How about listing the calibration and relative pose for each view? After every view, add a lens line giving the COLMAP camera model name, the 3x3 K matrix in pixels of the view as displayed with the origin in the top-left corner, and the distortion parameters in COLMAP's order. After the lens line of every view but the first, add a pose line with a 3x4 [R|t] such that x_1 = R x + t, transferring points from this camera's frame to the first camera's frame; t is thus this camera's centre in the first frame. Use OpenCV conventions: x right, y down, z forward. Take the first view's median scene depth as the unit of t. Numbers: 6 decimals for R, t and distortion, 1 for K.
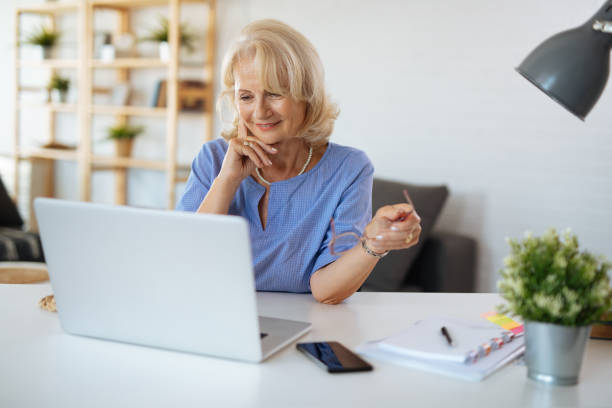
lens RADIAL K [[851.9, 0, 306.0], [0, 851.9, 204.0], [0, 0, 1]] dist [0.014729, 0.024723]
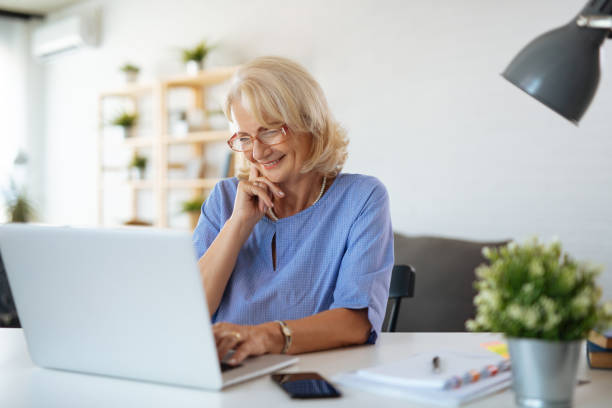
lens RADIAL K [[851.9, 0, 306.0], [0, 851.9, 204.0], [0, 0, 1]] dist [0.014729, 0.024723]
pose [[0.991629, -0.037616, -0.123519, 0.119124], [0.025279, 0.994669, -0.099969, 0.058279], [0.126621, 0.096010, 0.987294, 0.052452]]
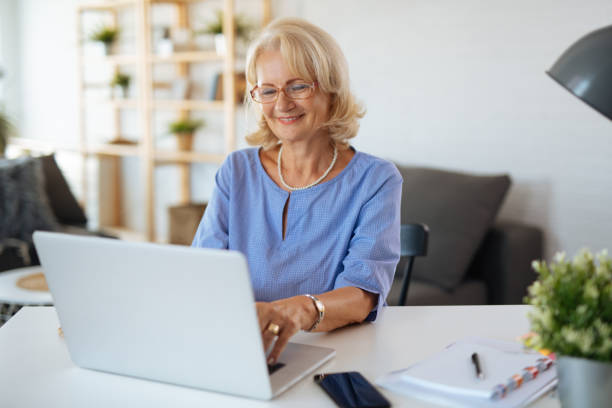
lens RADIAL K [[851.9, 0, 306.0], [0, 851.9, 204.0], [0, 0, 1]] dist [0.014729, 0.024723]
pose [[0.995165, -0.028455, -0.094005, 0.059244], [0.030818, 0.999242, 0.023779, -0.038818], [0.093257, -0.026561, 0.995288, 0.051597]]
